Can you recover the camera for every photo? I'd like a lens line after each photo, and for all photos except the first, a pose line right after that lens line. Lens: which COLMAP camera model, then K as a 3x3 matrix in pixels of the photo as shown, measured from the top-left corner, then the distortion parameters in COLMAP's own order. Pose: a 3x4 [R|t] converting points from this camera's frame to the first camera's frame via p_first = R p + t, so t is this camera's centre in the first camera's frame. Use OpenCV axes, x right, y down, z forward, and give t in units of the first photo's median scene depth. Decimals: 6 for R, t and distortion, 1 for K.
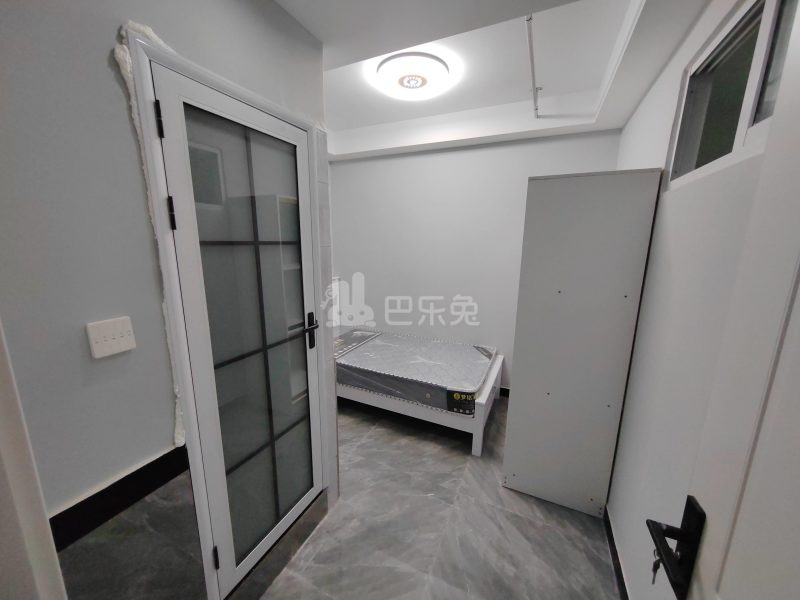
lens RADIAL K [[307.1, 0, 401.0], [0, 307.1, 301.7], [0, 0, 1]] dist [0.000943, 0.002500]
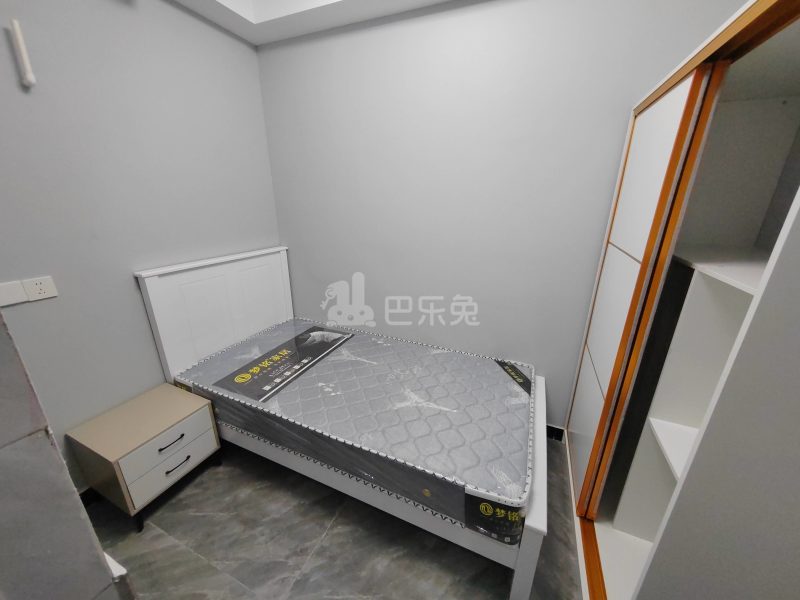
lens RADIAL K [[306.1, 0, 401.2], [0, 306.1, 302.1], [0, 0, 1]] dist [-0.000833, 0.002598]
pose [[0.999557, -0.010736, 0.027761, 0.054220], [0.006949, 0.991084, 0.133055, -0.126768], [-0.028942, -0.132803, 0.990720, 0.840360]]
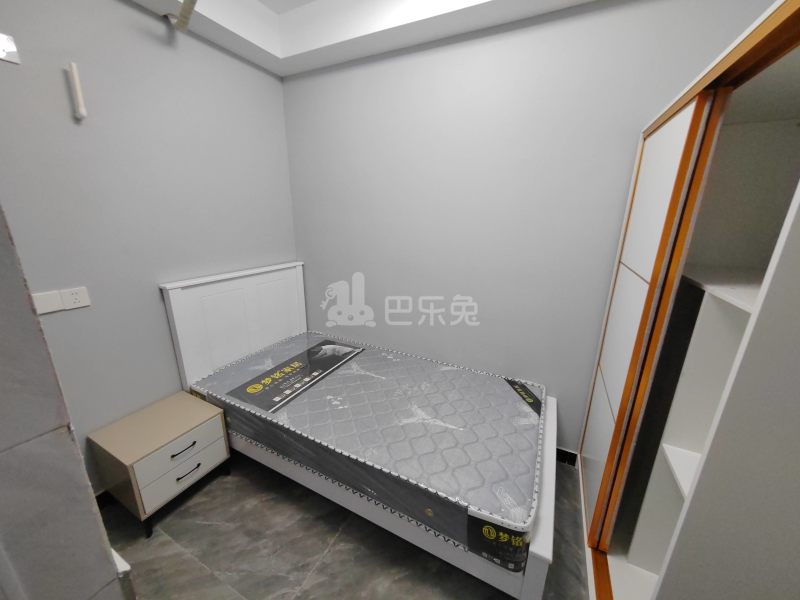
lens RADIAL K [[306.1, 0, 401.2], [0, 306.1, 302.1], [0, 0, 1]] dist [-0.000833, 0.002598]
pose [[0.999699, 0.009943, -0.022428, 0.077628], [-0.008077, 0.996616, 0.081795, -0.128826], [0.023166, -0.081590, 0.996397, 0.821927]]
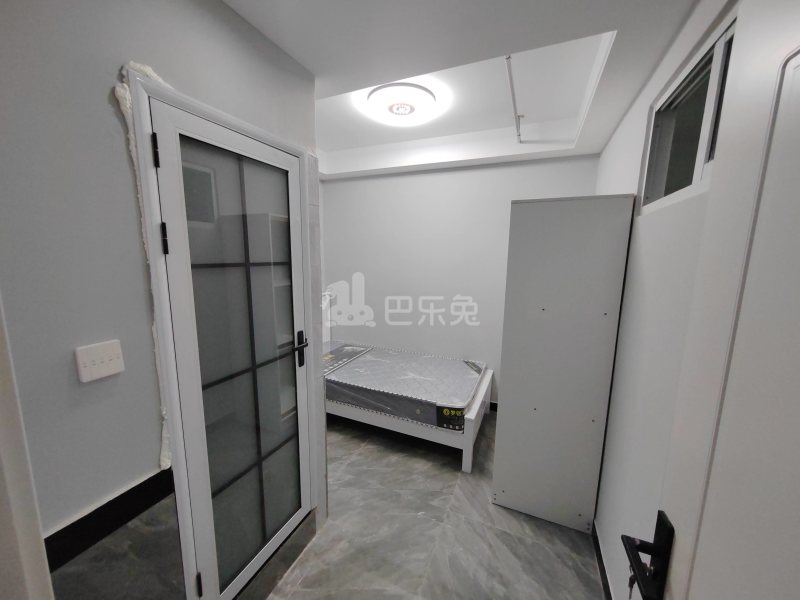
lens RADIAL K [[306.1, 0, 401.2], [0, 306.1, 302.1], [0, 0, 1]] dist [-0.000833, 0.002598]
pose [[0.999621, -0.000742, 0.027526, 0.009139], [0.001907, 0.999103, -0.042311, -0.014730], [-0.027470, 0.042348, 0.998725, -0.018655]]
